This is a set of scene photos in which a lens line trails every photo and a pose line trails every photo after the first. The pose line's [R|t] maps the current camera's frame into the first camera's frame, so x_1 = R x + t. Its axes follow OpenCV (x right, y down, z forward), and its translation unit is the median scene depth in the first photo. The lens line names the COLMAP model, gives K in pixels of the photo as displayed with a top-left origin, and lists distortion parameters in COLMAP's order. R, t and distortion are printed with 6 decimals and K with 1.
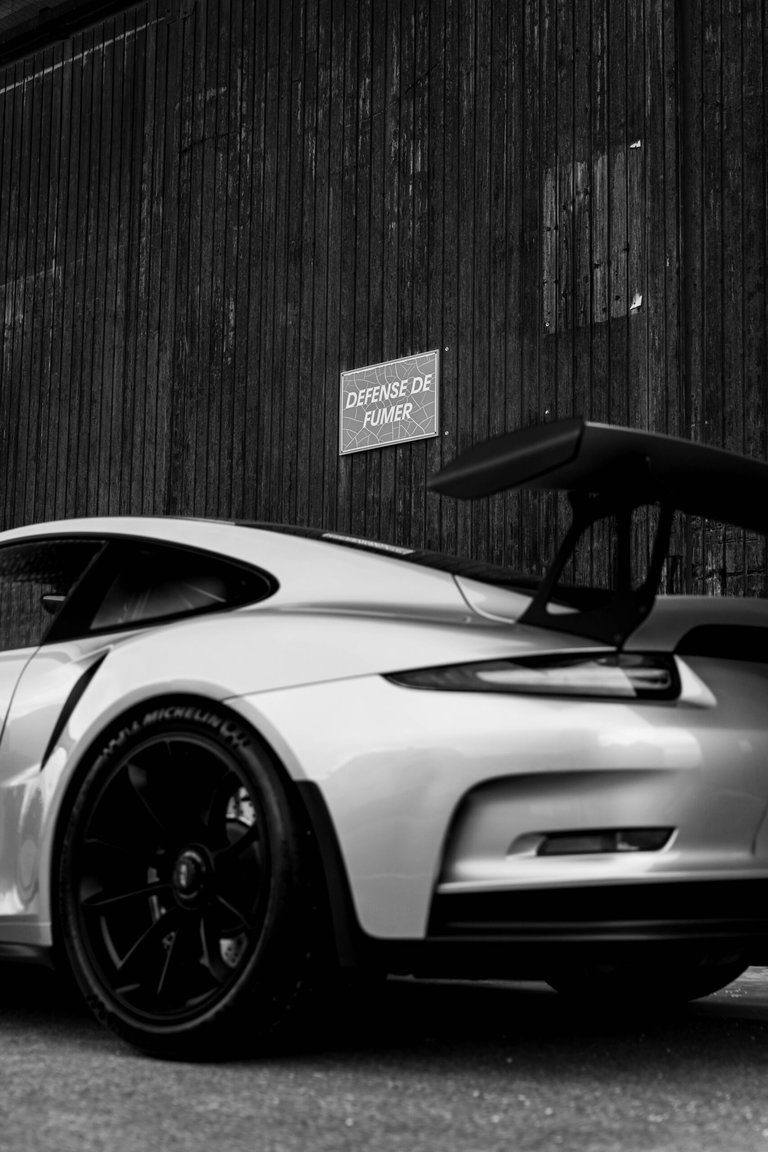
lens RADIAL K [[1702.1, 0, 379.8], [0, 1702.1, 588.4], [0, 0, 1]] dist [0.025783, 0.062590]
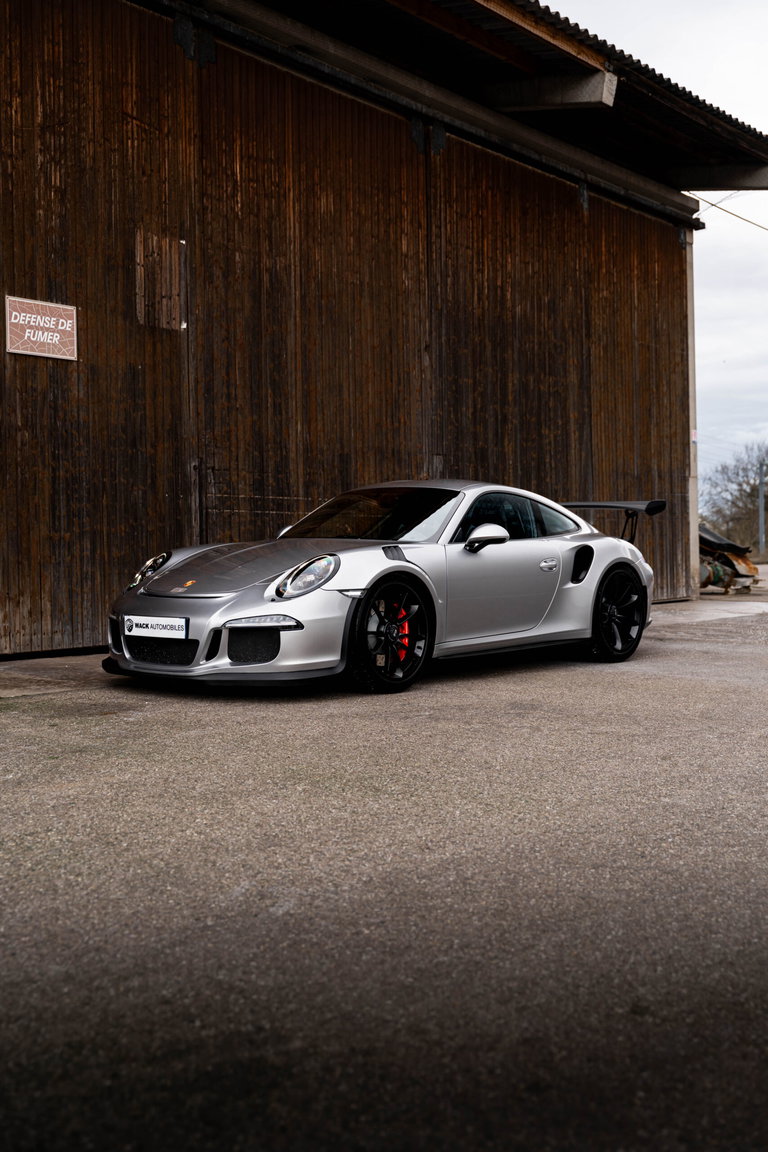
lens RADIAL K [[1246.3, 0, 384.0], [0, 1246.3, 576.0], [0, 0, 1]] dist [0.012901, 0.010454]
pose [[-0.009202, -0.037621, 0.999250, -1.258602], [-0.147941, 0.988346, 0.035848, 0.033520], [-0.988953, -0.147500, -0.014660, 0.709897]]
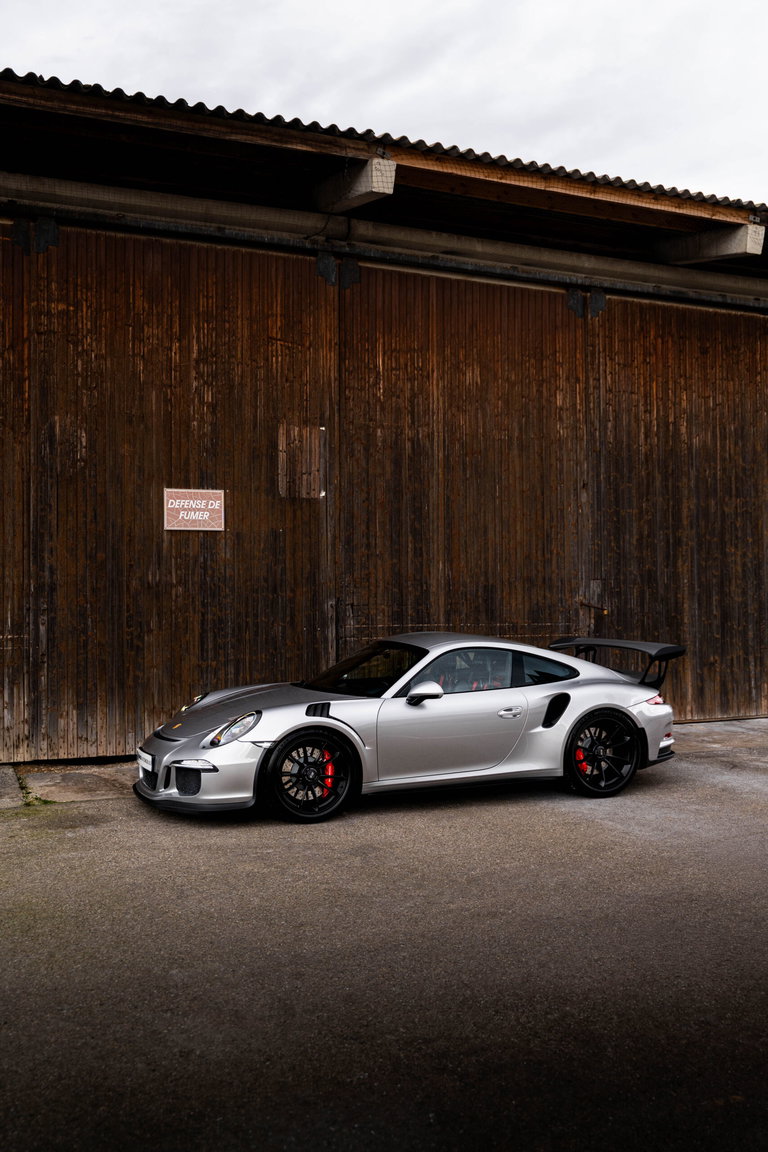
lens RADIAL K [[1107.3, 0, 388.1], [0, 1107.3, 579.0], [0, 0, 1]] dist [-0.003092, 0.005646]
pose [[0.421368, -0.004133, 0.906880, -1.234170], [-0.130404, 0.989322, 0.065098, -0.154656], [-0.897465, -0.145691, 0.416330, 0.200871]]
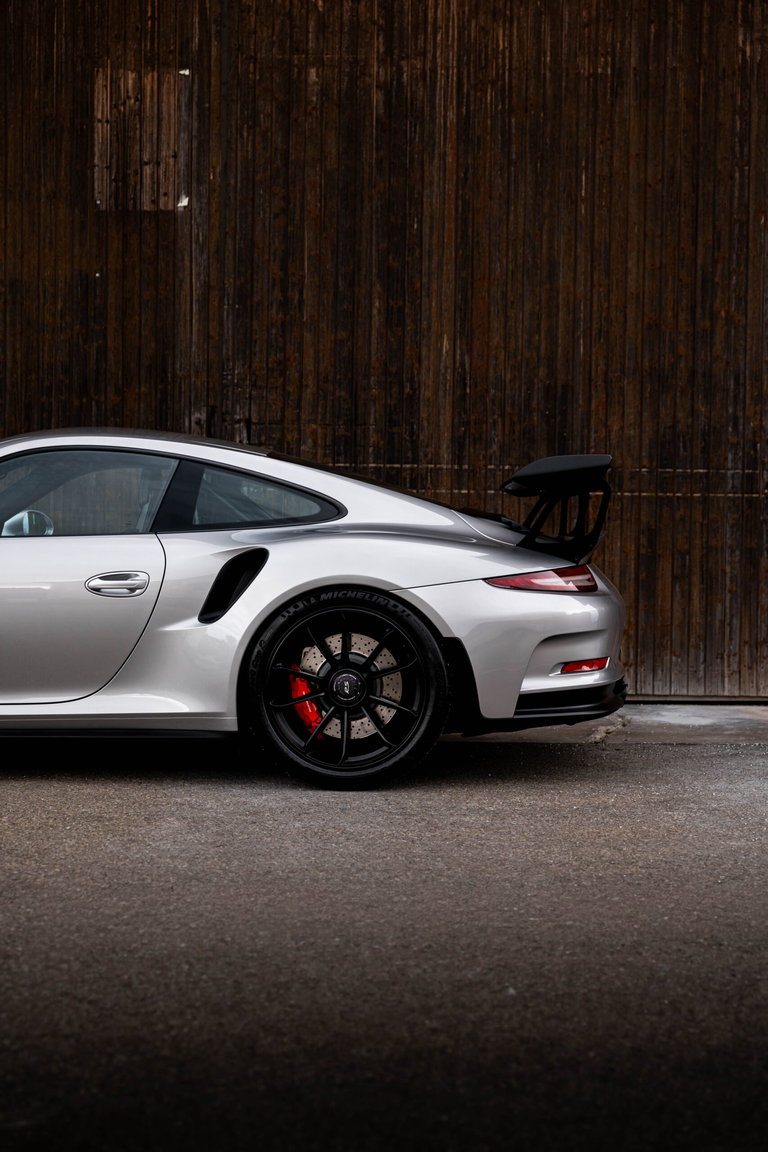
lens RADIAL K [[1863.8, 0, 394.0], [0, 1863.8, 577.9], [0, 0, 1]] dist [0.021091, 0.125598]
pose [[0.772672, -0.015383, 0.634619, -0.595174], [-0.098706, 0.984636, 0.144045, -0.101760], [-0.627084, -0.173940, 0.759283, -0.209137]]
